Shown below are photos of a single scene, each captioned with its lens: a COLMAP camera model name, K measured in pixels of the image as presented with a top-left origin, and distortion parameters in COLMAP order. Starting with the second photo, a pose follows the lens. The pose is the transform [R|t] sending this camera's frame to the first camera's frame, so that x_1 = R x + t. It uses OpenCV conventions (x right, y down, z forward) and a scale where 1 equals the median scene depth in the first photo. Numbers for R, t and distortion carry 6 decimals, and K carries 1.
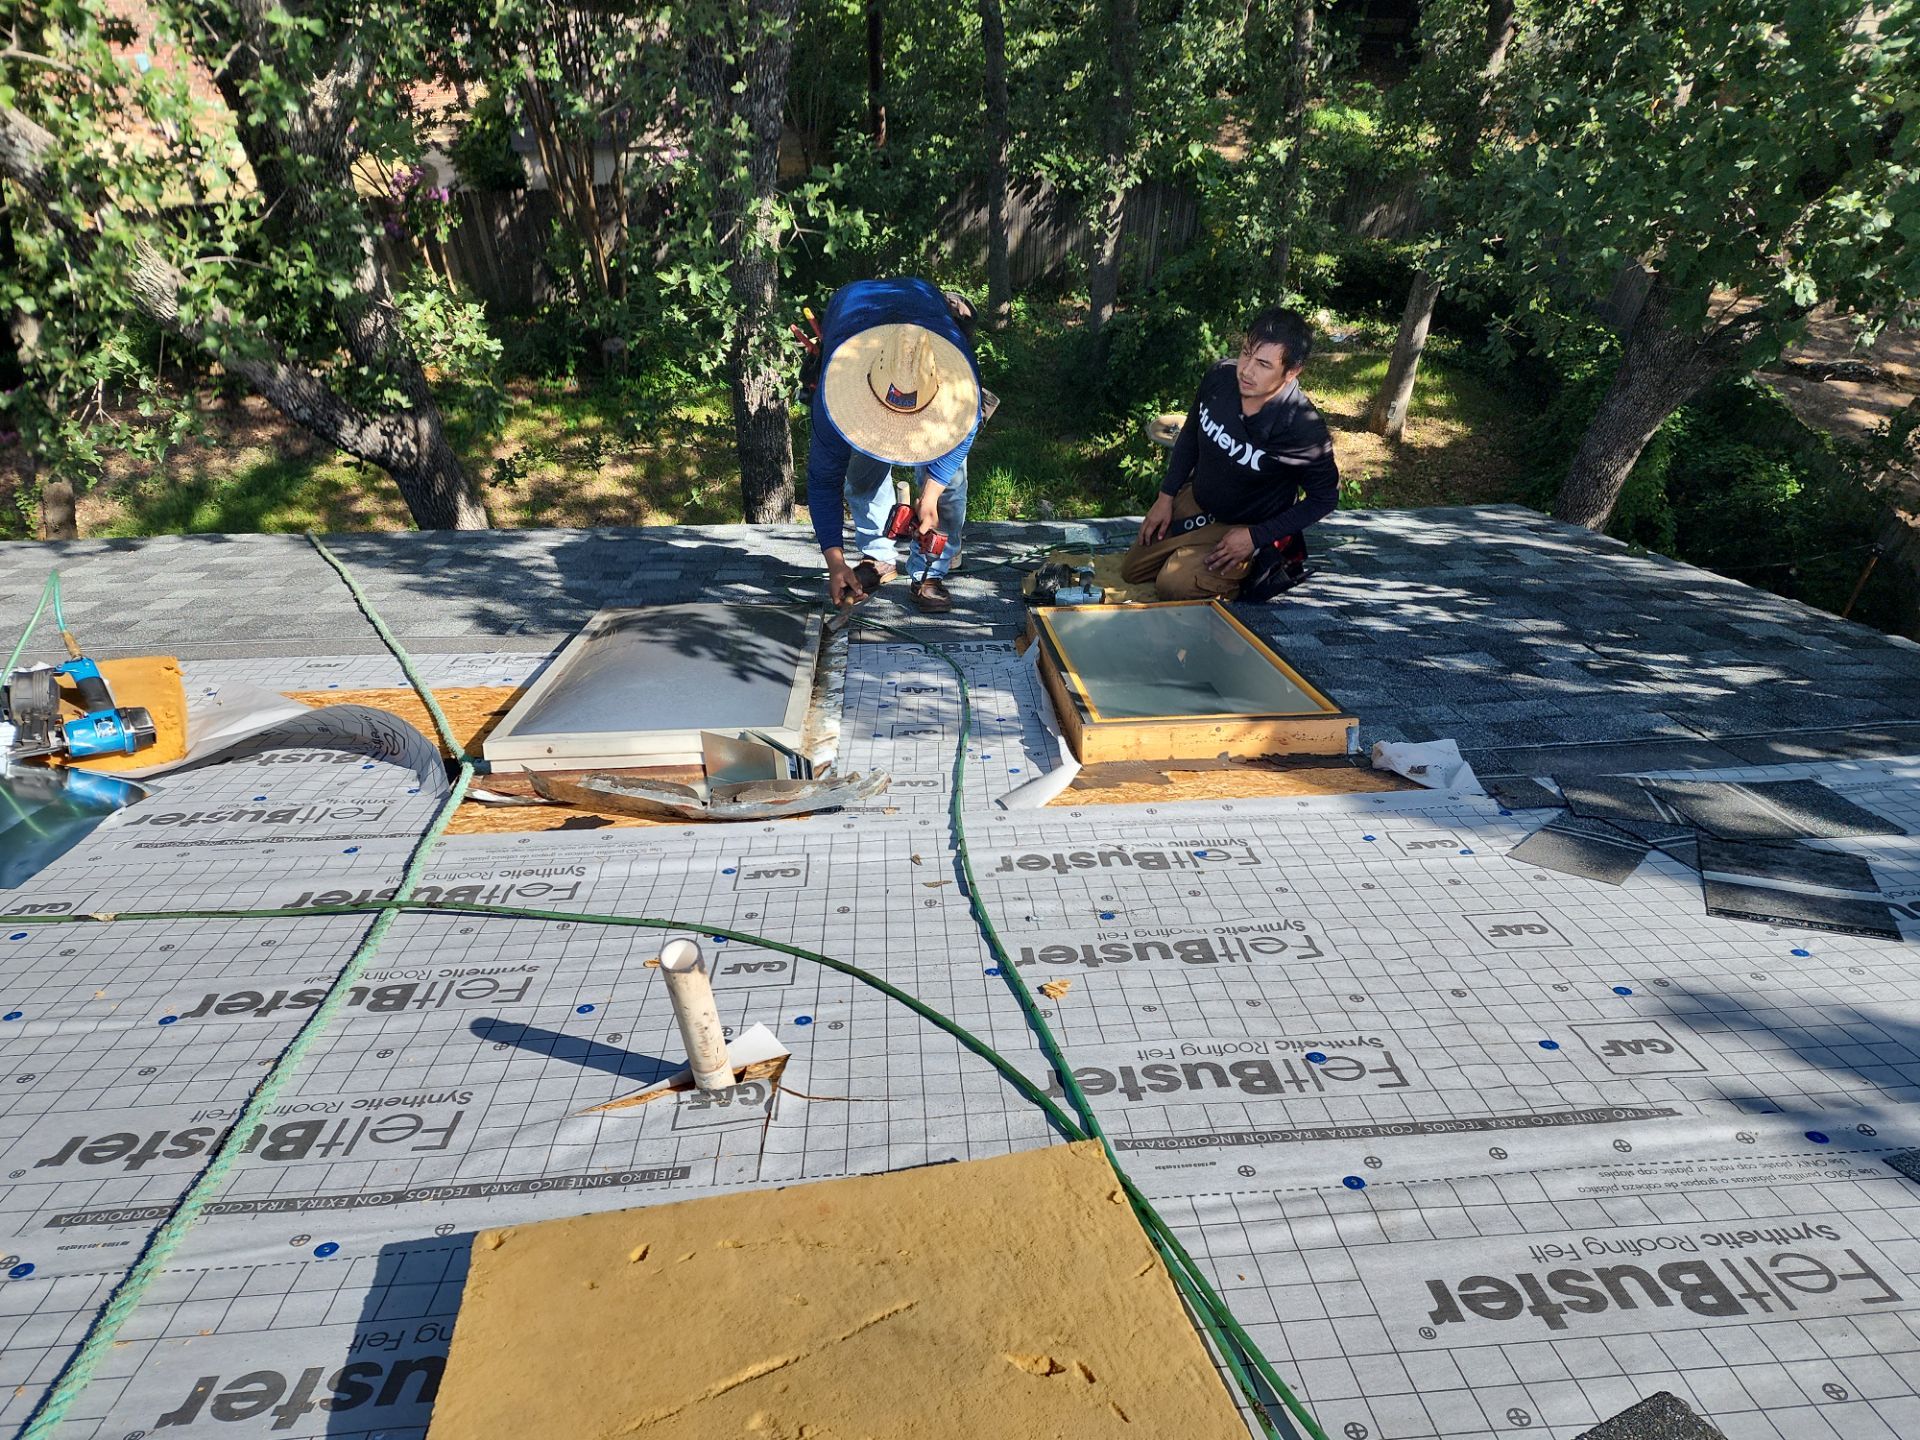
lens RADIAL K [[1318.2, 0, 960.0], [0, 1318.2, 720.0], [0, 0, 1]] dist [0.065686, -0.064020]
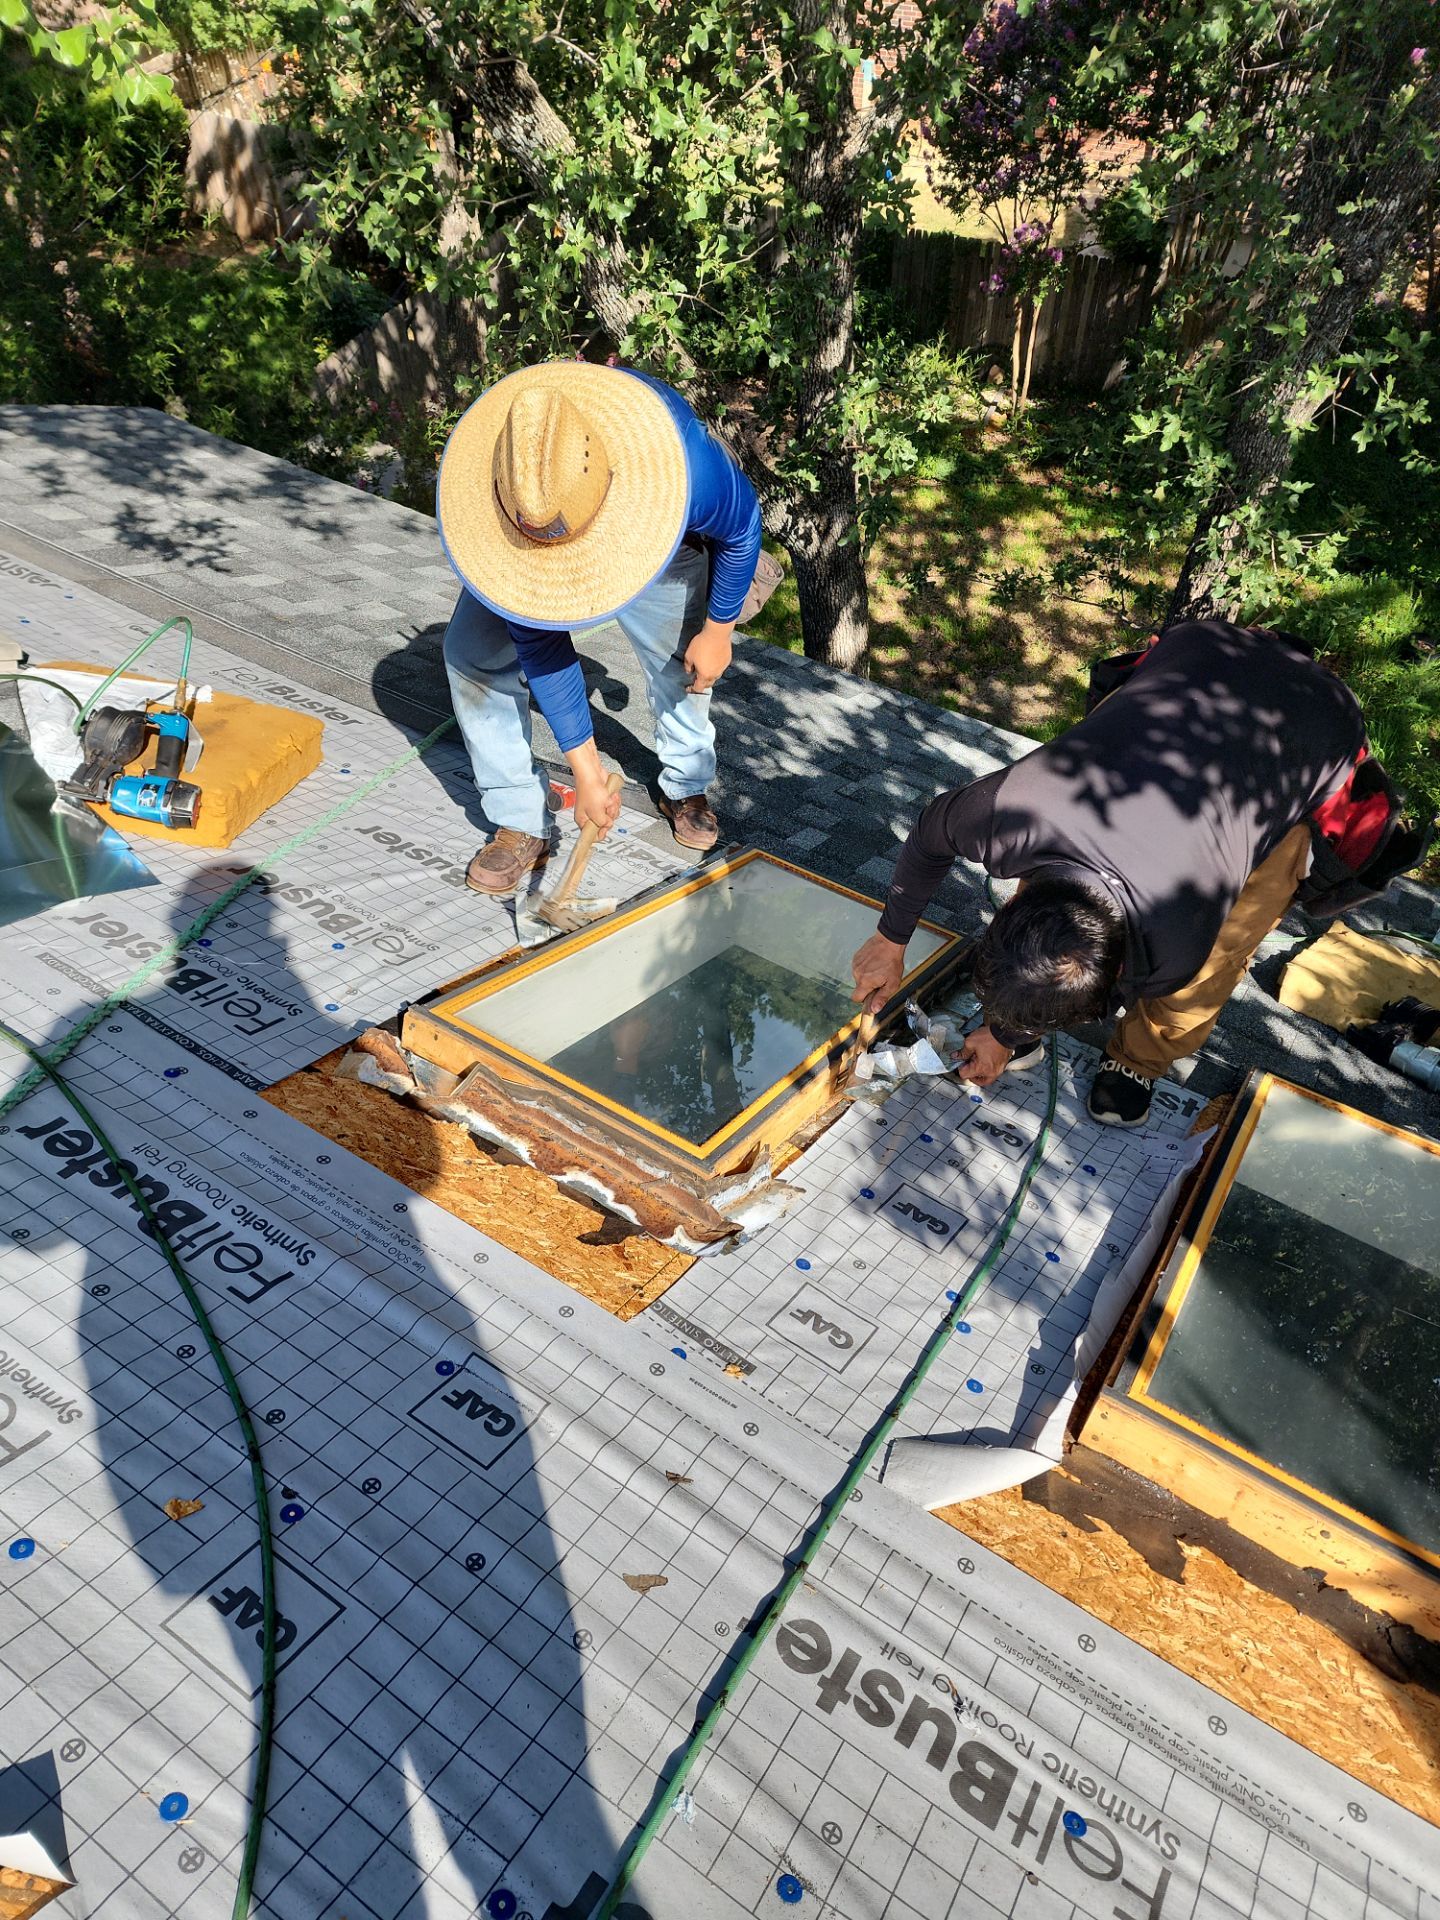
lens RADIAL K [[1318.2, 0, 720.7], [0, 1318.2, 985.2], [0, 0, 1]] dist [0.065686, -0.064020]
pose [[0.806564, 0.432150, -0.403363, 0.115208], [-0.382506, 0.901766, 0.201265, -0.214320], [0.450715, -0.008045, 0.892631, 0.377447]]
